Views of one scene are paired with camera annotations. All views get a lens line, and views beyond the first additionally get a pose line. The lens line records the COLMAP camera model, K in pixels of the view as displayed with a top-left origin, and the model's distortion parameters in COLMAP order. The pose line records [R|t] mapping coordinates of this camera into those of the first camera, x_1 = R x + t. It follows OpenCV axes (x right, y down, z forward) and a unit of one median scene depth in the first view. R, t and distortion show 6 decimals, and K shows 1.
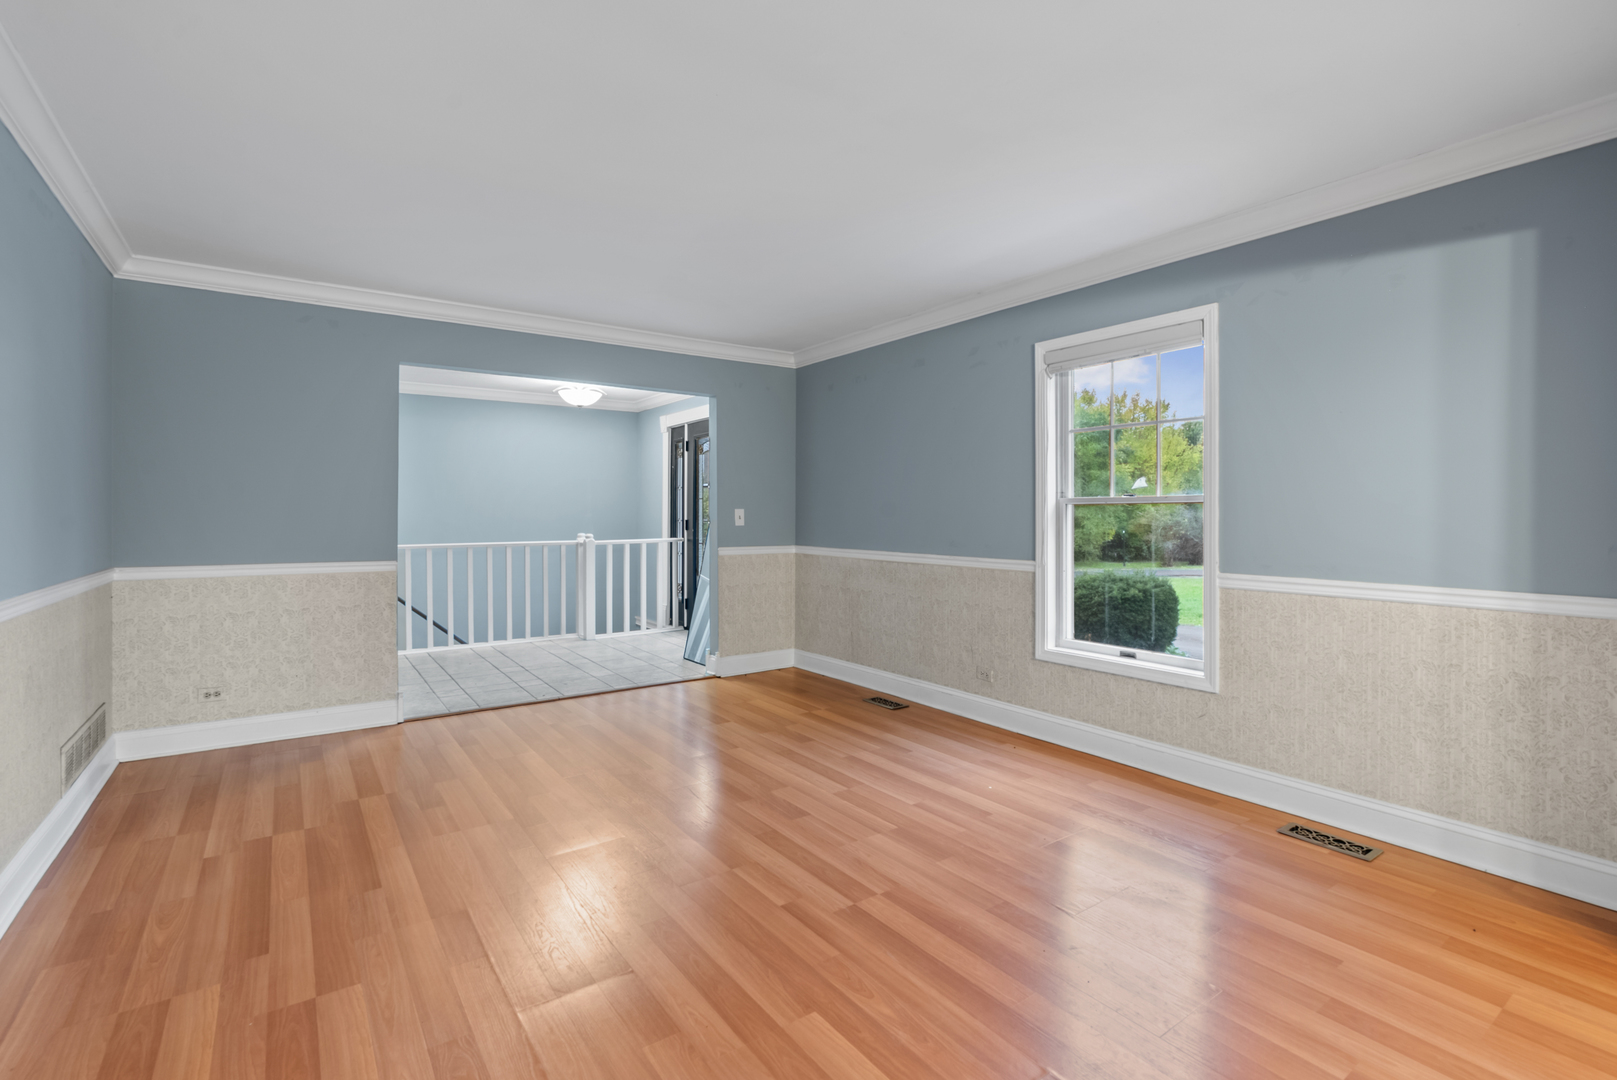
lens RADIAL K [[744.5, 0, 785.8], [0, 744.5, 514.2], [0, 0, 1]] dist [0.007726, 0.000612]
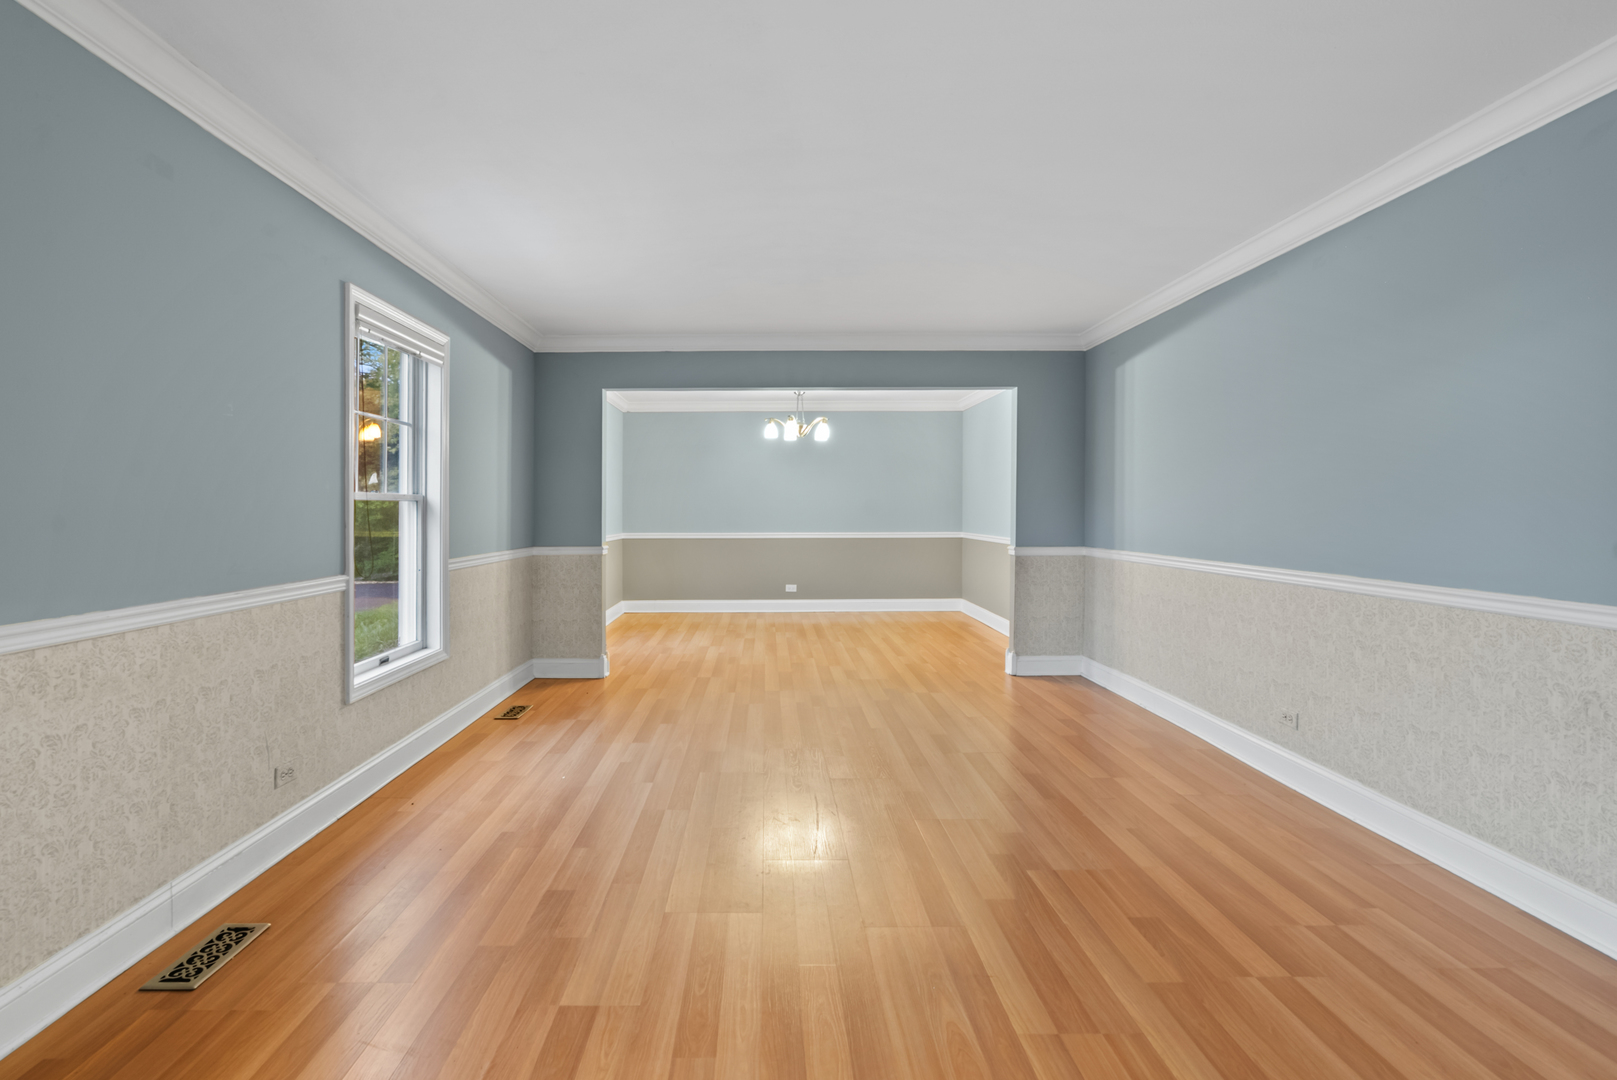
lens RADIAL K [[744.5, 0, 785.8], [0, 744.5, 514.2], [0, 0, 1]] dist [0.007726, 0.000612]
pose [[-0.843207, -0.001327, 0.537588, -0.461942], [0.000417, 0.999995, 0.003123, -0.000511], [-0.537590, 0.002857, -0.843202, 1.460986]]
